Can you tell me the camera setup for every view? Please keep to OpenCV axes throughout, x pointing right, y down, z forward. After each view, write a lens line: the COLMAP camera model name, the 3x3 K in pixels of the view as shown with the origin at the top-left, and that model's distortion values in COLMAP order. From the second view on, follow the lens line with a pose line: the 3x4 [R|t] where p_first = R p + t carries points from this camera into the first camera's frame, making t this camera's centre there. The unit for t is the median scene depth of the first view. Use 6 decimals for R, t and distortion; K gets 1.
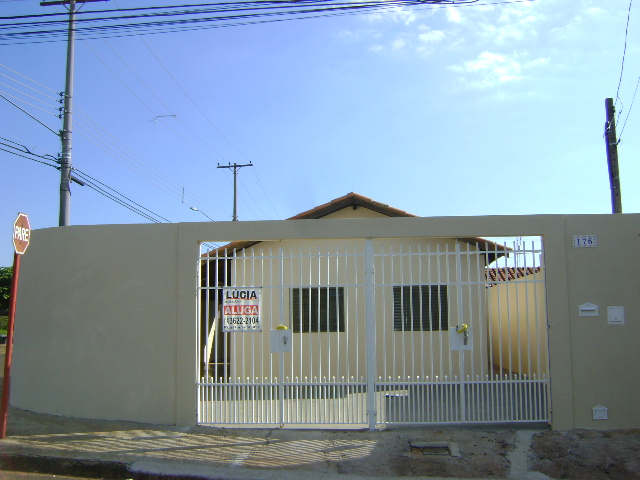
lens RADIAL K [[669.8, 0, 319.7], [0, 669.8, 238.2], [0, 0, 1]] dist [-0.102698, 0.000000]
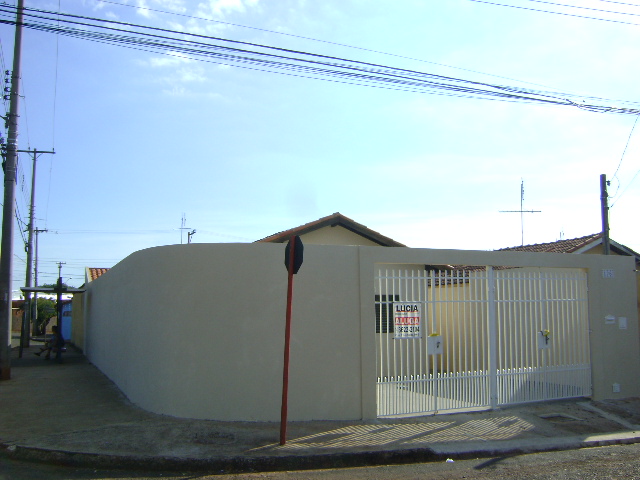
lens RADIAL K [[669.8, 0, 323.9], [0, 669.8, 237.9], [0, 0, 1]] dist [-0.102698, 0.000000]
pose [[0.872686, 0.056135, 0.485044, -0.848708], [-0.060774, 0.998132, -0.006172, -0.027032], [-0.484485, -0.024092, 0.874468, 0.008258]]
